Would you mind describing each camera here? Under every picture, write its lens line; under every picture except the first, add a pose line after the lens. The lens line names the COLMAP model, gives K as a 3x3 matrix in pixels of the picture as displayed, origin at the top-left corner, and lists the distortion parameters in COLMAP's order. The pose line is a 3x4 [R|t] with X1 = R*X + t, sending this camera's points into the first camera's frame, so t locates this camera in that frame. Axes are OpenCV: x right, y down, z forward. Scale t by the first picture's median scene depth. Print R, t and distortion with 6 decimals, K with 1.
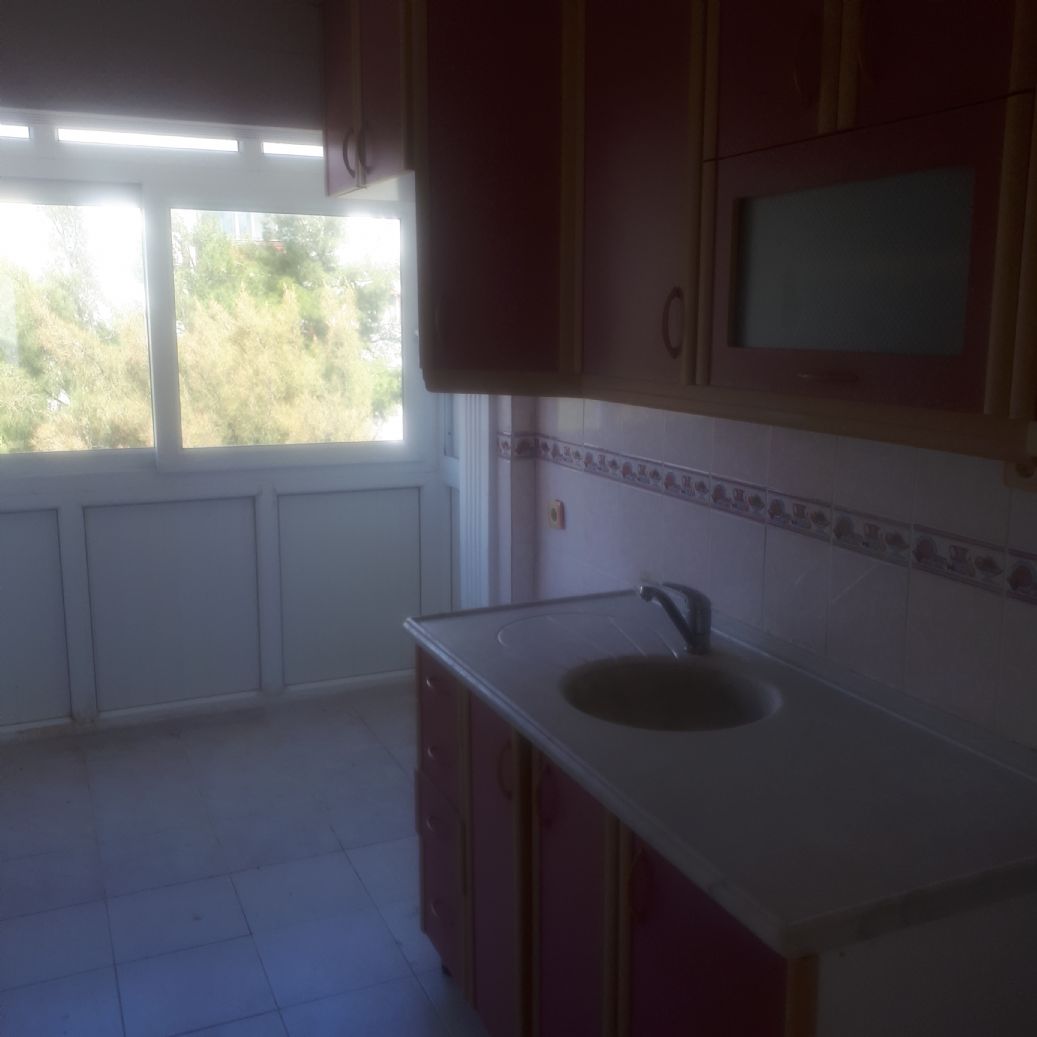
lens RADIAL K [[1084.0, 0, 518.5], [0, 1084.0, 518.5], [0, 0, 1]] dist [0.154409, -0.346410]
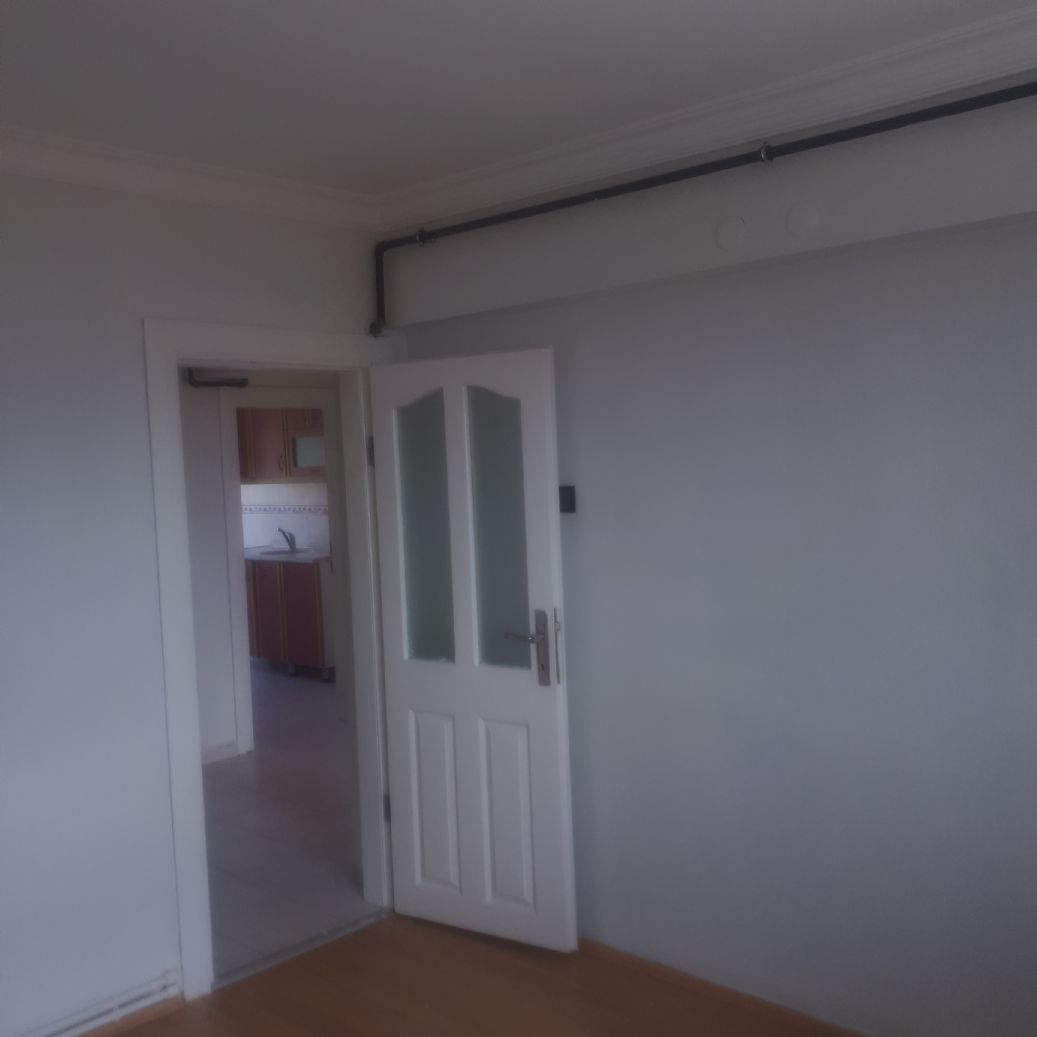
lens RADIAL K [[1084.0, 0, 518.5], [0, 1084.0, 518.5], [0, 0, 1]] dist [0.154409, -0.346410]
pose [[0.917830, -0.064904, 0.391632, -0.447580], [0.118261, 0.986455, -0.113674, 0.408779], [-0.378950, 0.150648, 0.913073, -2.096918]]
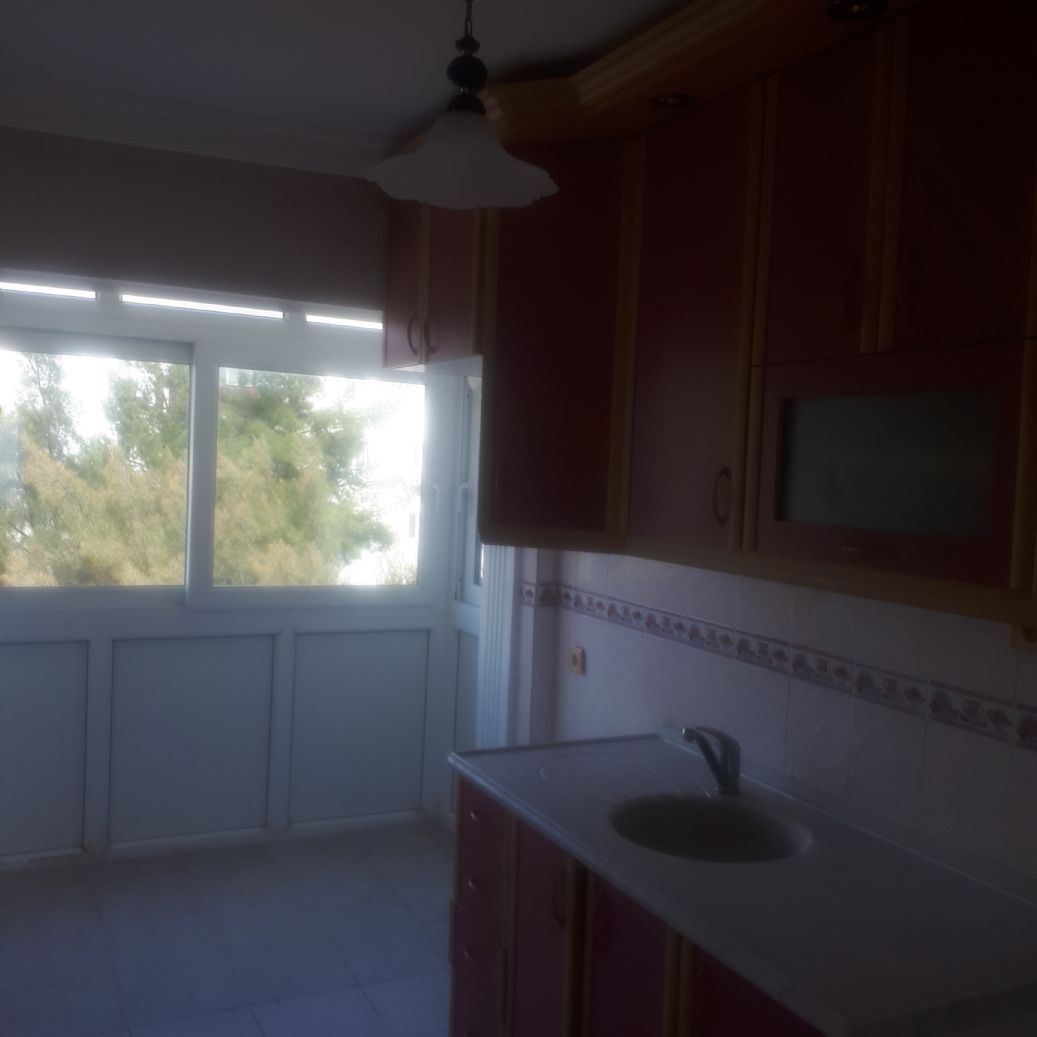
lens RADIAL K [[1083.8, 0, 505.6], [0, 1083.8, 520.7], [0, 0, 1]] dist [0.192168, -0.500598]
pose [[0.998979, 0.036627, 0.026446, -0.071706], [-0.032800, 0.990584, -0.132917, 0.005072], [-0.031066, 0.131914, 0.990774, -0.084855]]
